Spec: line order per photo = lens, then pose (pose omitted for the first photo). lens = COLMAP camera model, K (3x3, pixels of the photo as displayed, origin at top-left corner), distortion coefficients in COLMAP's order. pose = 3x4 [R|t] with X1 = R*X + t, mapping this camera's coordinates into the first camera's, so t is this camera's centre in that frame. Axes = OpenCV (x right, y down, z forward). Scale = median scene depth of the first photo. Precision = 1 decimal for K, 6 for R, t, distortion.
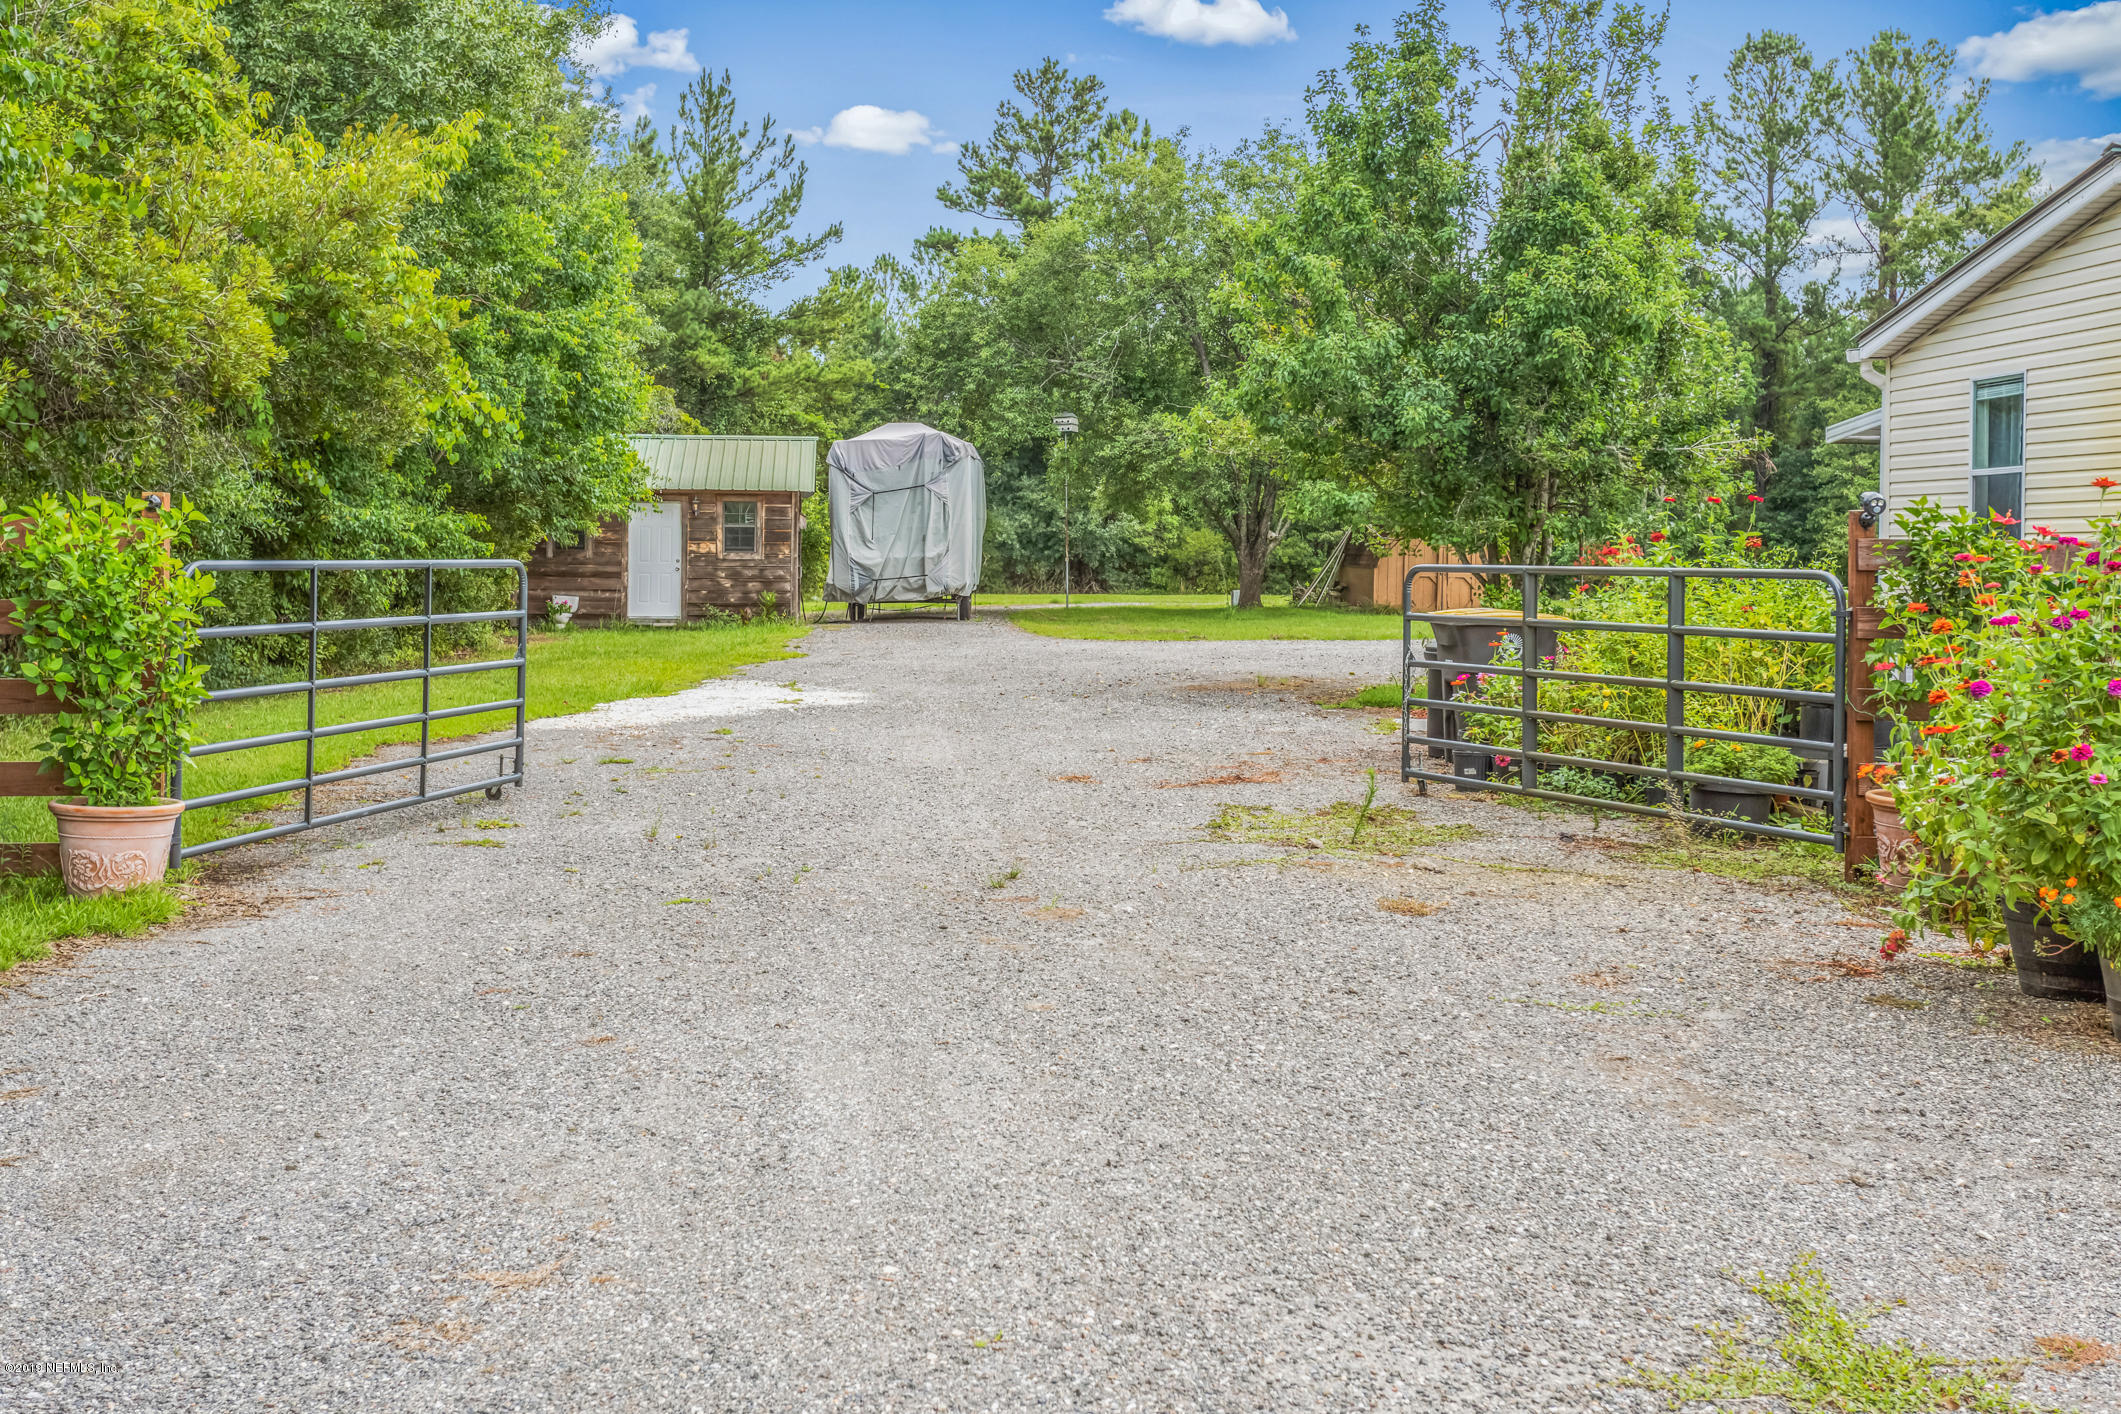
lens RADIAL K [[2360.0, 0, 1060.4], [0, 2360.0, 564.1], [0, 0, 1]] dist [0.003884, 0.006271]
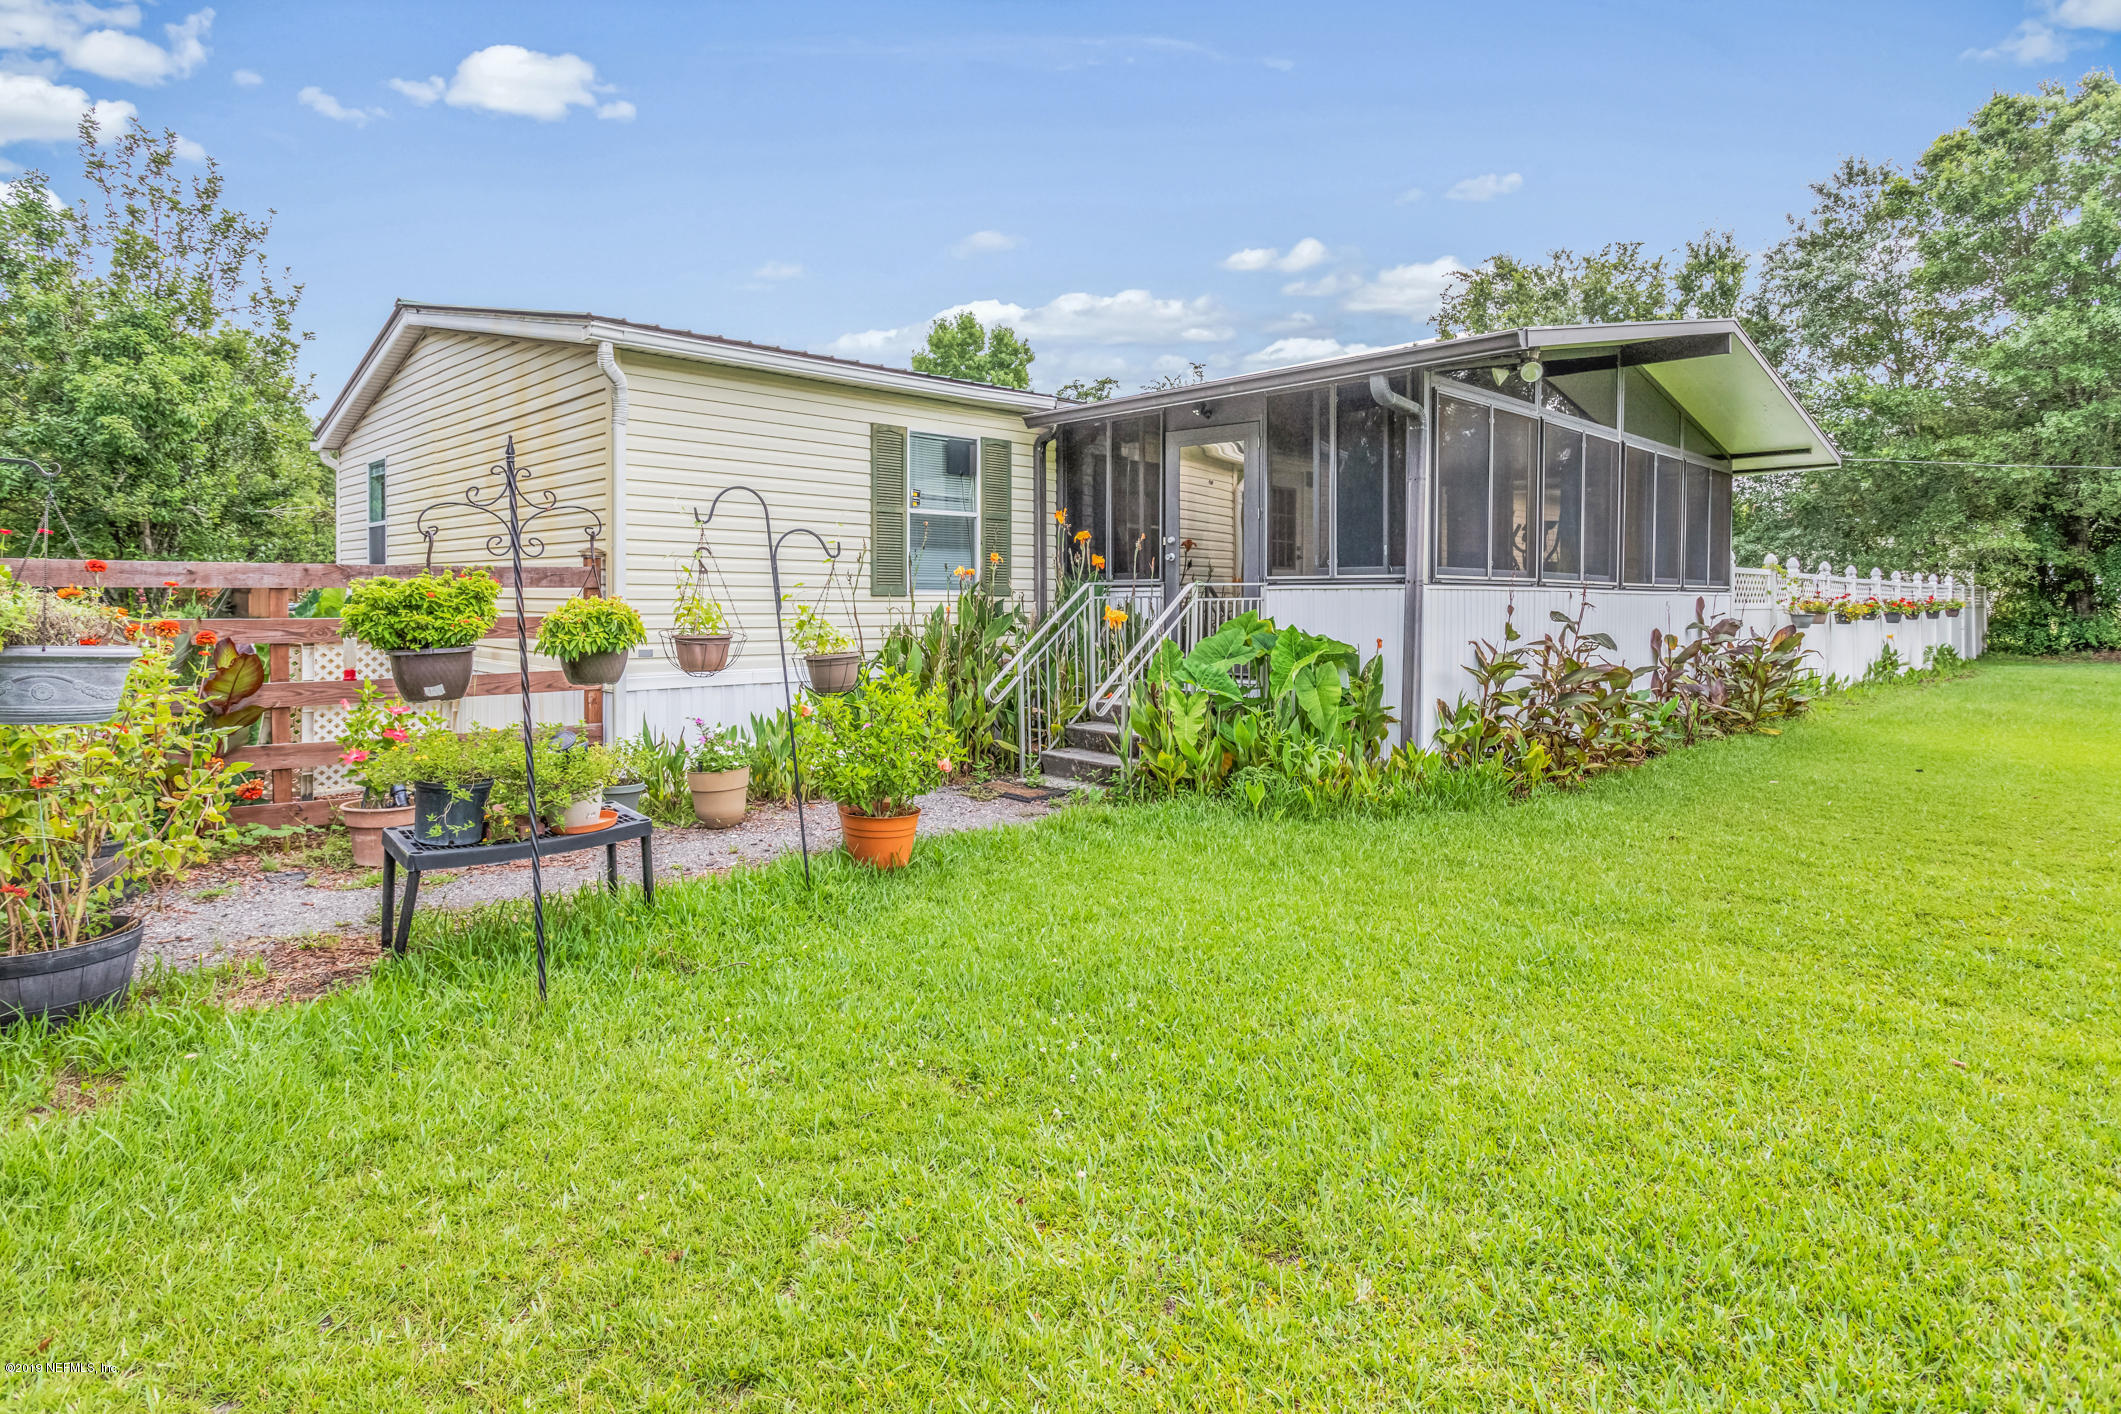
lens RADIAL K [[1137.2, 0, 1062.2], [0, 1137.2, 612.3], [0, 0, 1]] dist [-0.024184, 0.021100]
pose [[0.774984, -0.014235, 0.631820, 0.116090], [0.003192, 0.999822, 0.018610, 0.001774], [-0.631972, -0.012406, 0.774892, 0.071638]]
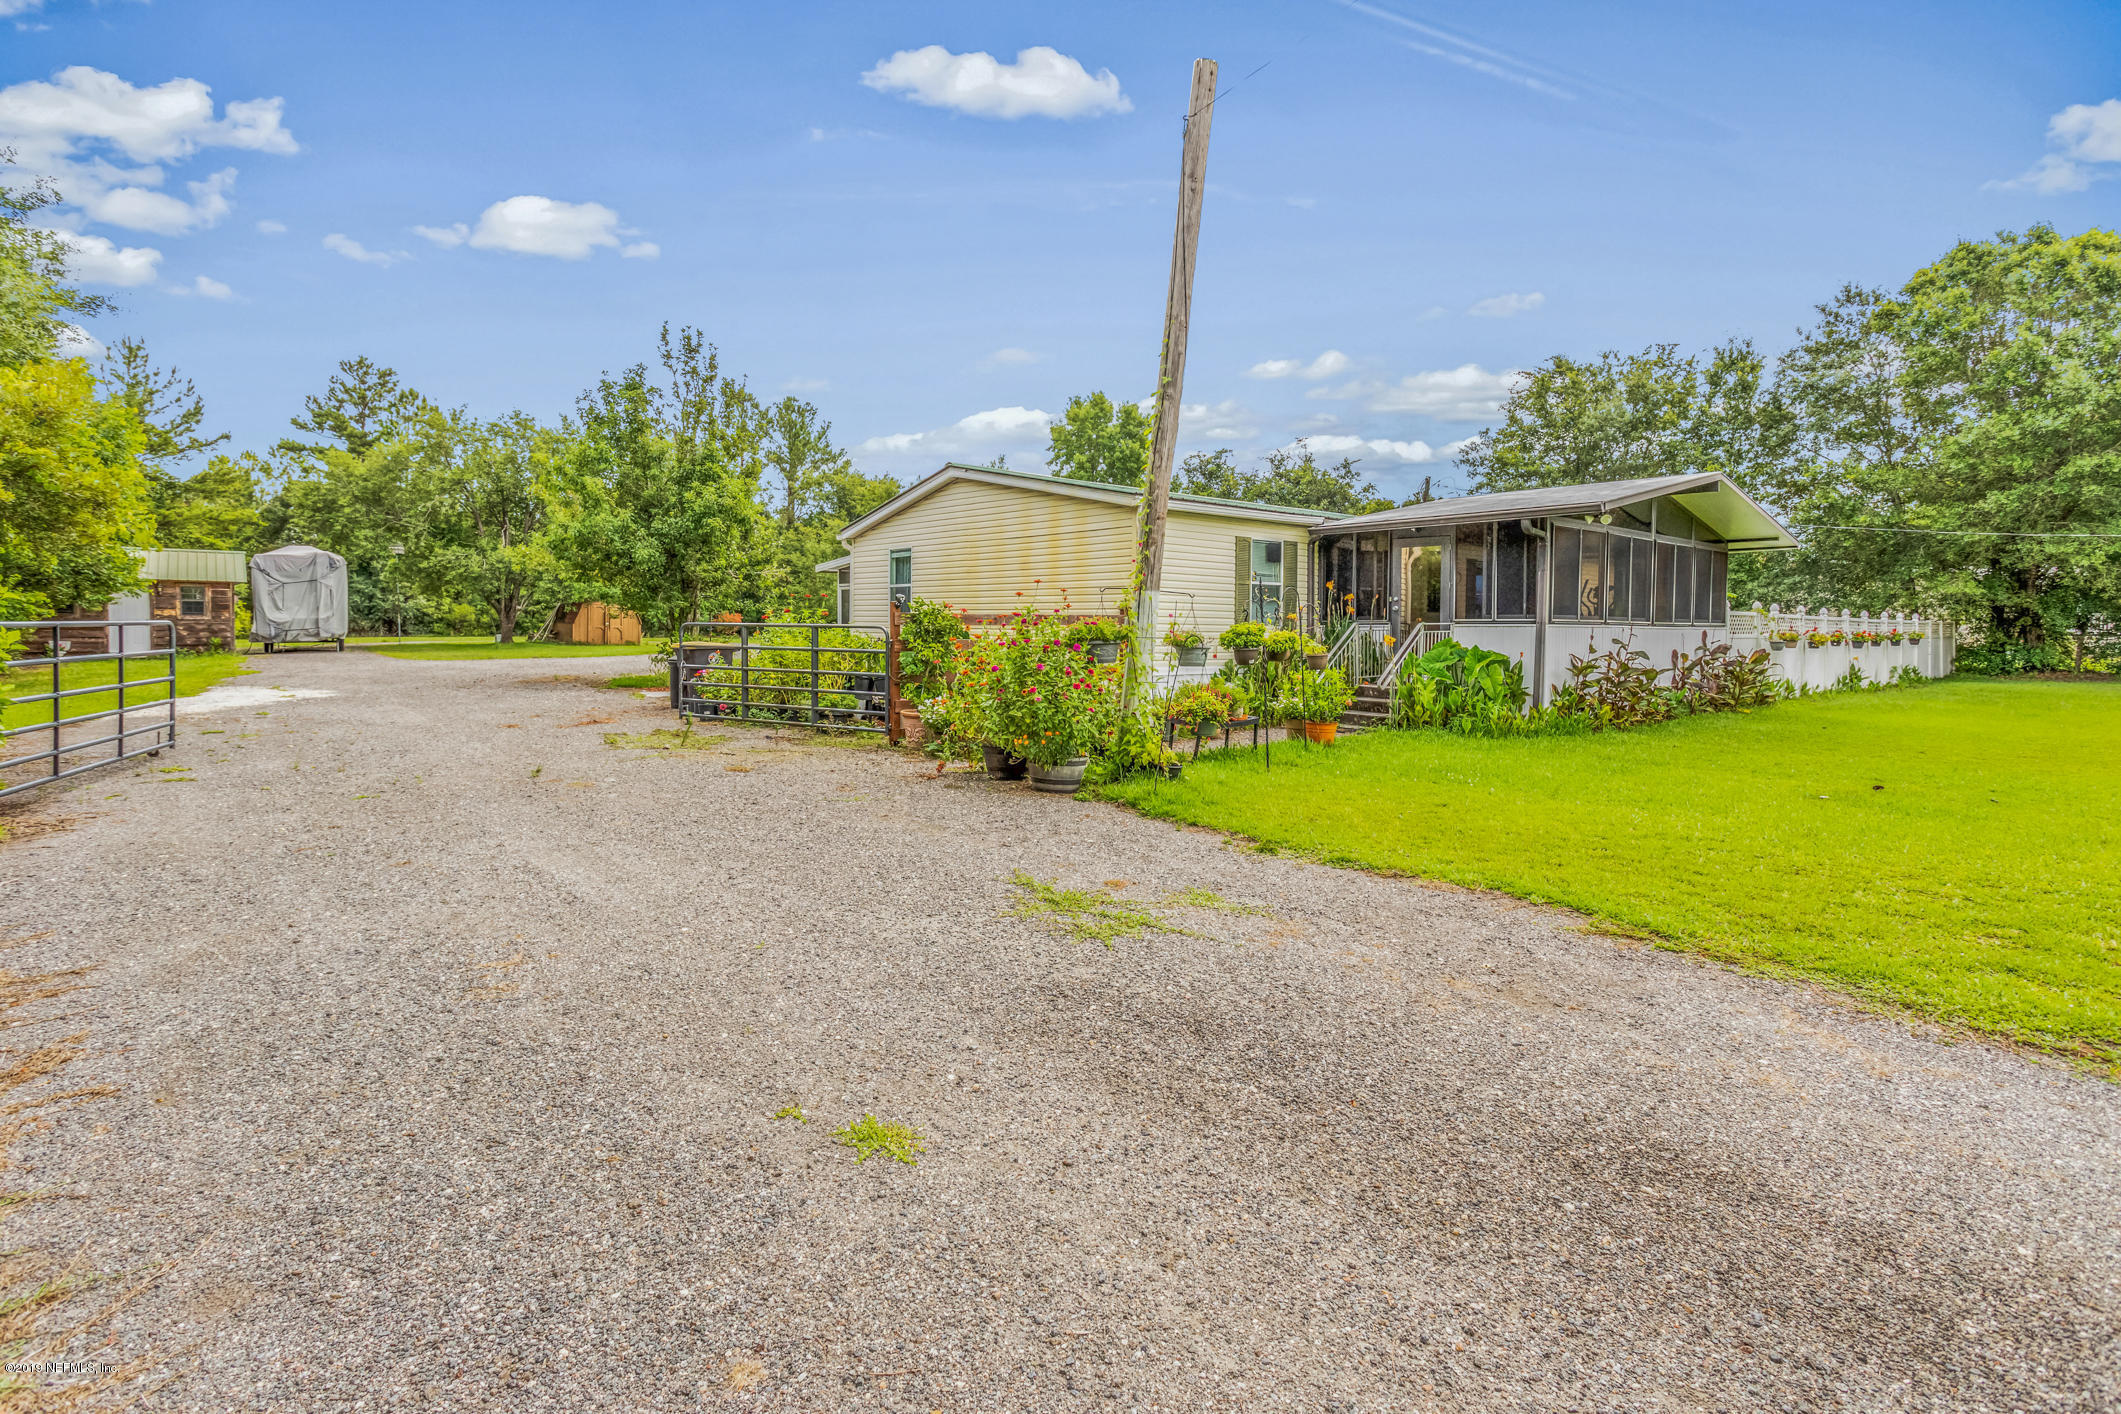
lens RADIAL K [[1017.8, 0, 1062.4], [0, 1017.8, 651.3], [0, 0, 1]] dist [-0.001363, -0.000115]
pose [[0.818360, -0.017711, 0.574432, -0.040170], [0.000669, 0.999554, 0.029865, -0.000444], [-0.574705, -0.024057, 0.818007, -0.001950]]
